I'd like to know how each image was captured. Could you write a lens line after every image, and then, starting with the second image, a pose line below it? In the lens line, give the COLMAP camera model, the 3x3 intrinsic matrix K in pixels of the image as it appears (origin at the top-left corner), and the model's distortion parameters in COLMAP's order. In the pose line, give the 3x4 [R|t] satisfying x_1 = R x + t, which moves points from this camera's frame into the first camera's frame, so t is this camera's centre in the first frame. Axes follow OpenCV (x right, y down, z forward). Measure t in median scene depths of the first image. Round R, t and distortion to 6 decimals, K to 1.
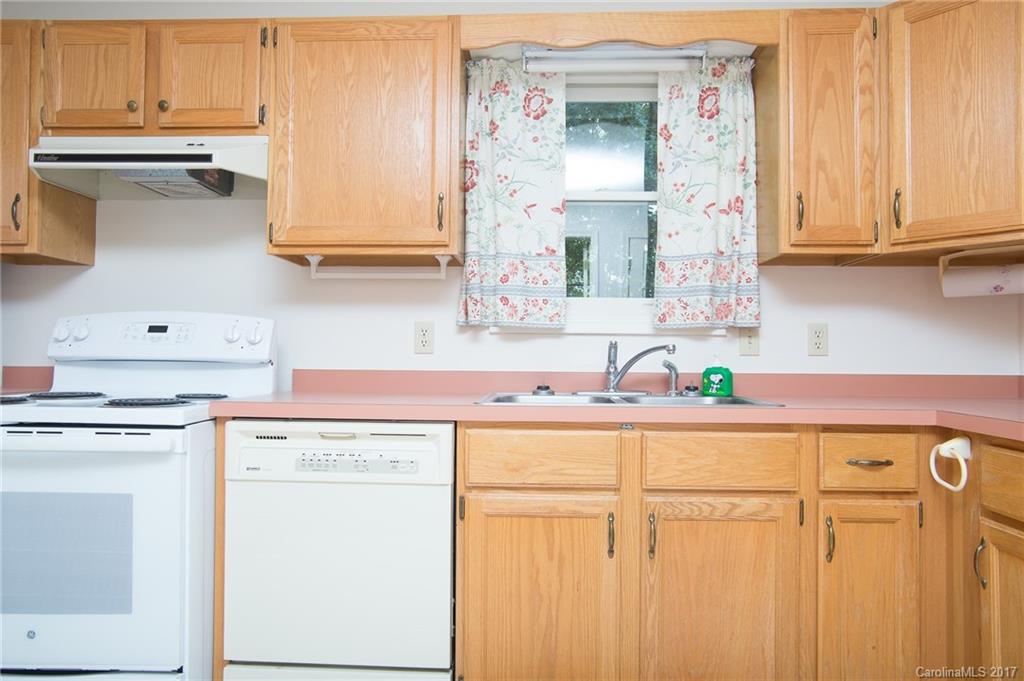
lens RADIAL K [[701.3, 0, 512.0], [0, 701.3, 340.5], [0, 0, 1]] dist [-0.050024, 0.062717]
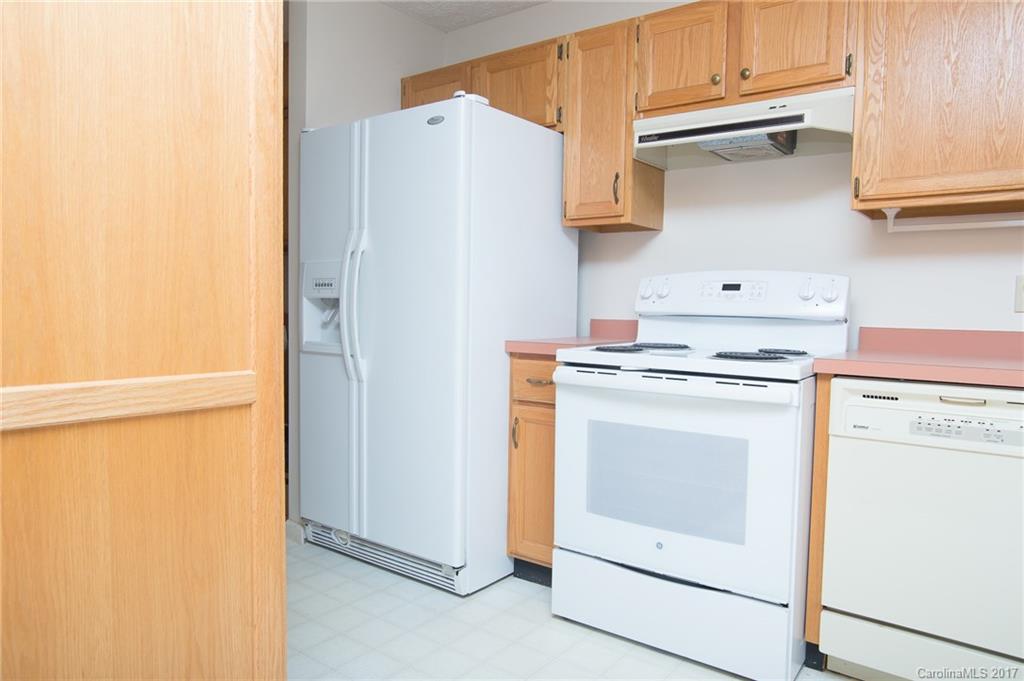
lens RADIAL K [[701.3, 0, 512.0], [0, 701.3, 340.5], [0, 0, 1]] dist [-0.050024, 0.062717]
pose [[0.823266, 0.033260, -0.566680, -0.181198], [0.005771, 0.997740, 0.066944, -0.008614], [0.567626, -0.058383, 0.821214, -0.083698]]
